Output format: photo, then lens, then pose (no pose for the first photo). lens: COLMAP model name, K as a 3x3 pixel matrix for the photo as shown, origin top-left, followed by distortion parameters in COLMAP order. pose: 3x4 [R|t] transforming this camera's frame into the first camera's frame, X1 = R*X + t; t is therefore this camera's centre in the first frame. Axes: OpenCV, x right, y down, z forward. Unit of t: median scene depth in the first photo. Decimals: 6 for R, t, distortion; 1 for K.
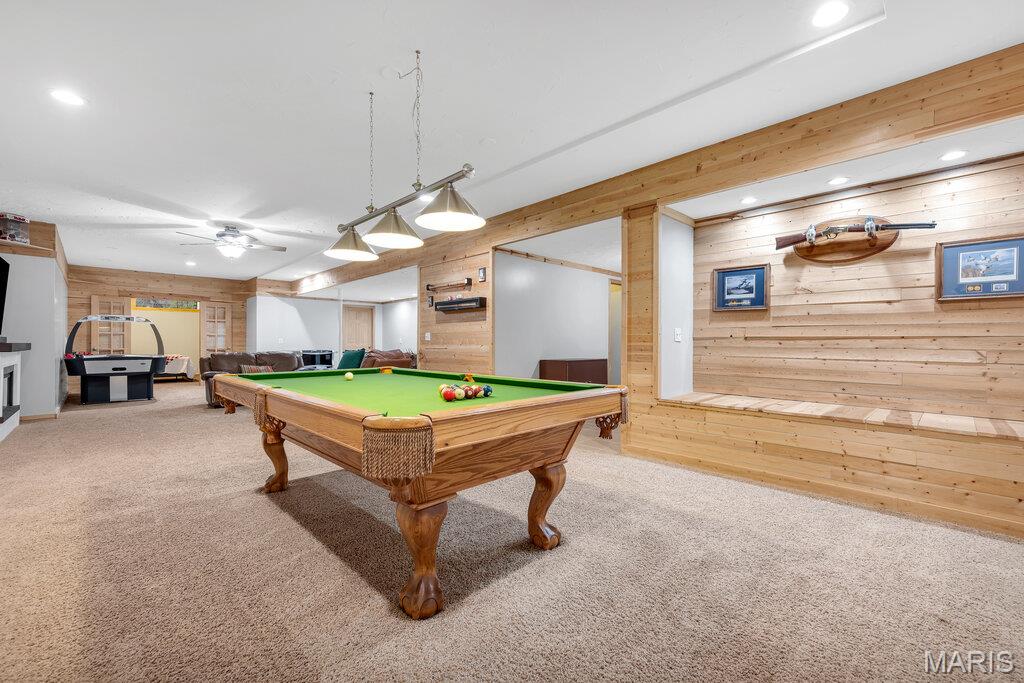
lens RADIAL K [[410.1, 0, 515.3], [0, 410.1, 346.3], [0, 0, 1]] dist [0.002107, 0.000313]
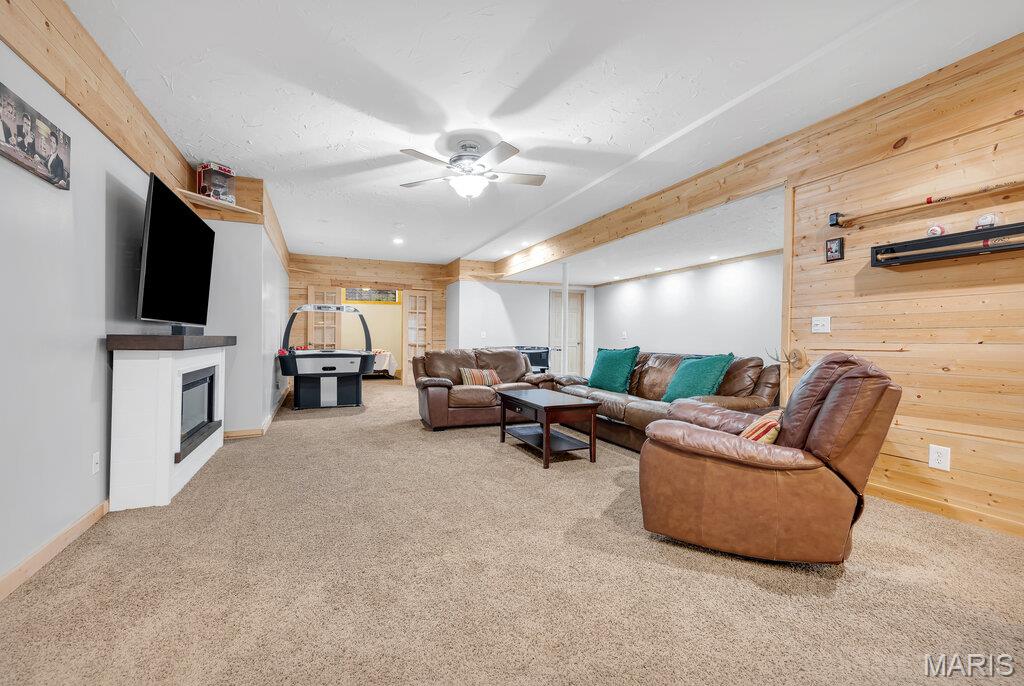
lens RADIAL K [[438.0, 0, 512.0], [0, 438.0, 343.0], [0, 0, 1]] dist [-0.000855, 0.000039]
pose [[0.927840, 0.007691, -0.372900, -0.290198], [-0.006516, 0.999969, 0.004412, -0.001604], [0.372922, -0.001664, 0.927861, 0.314771]]
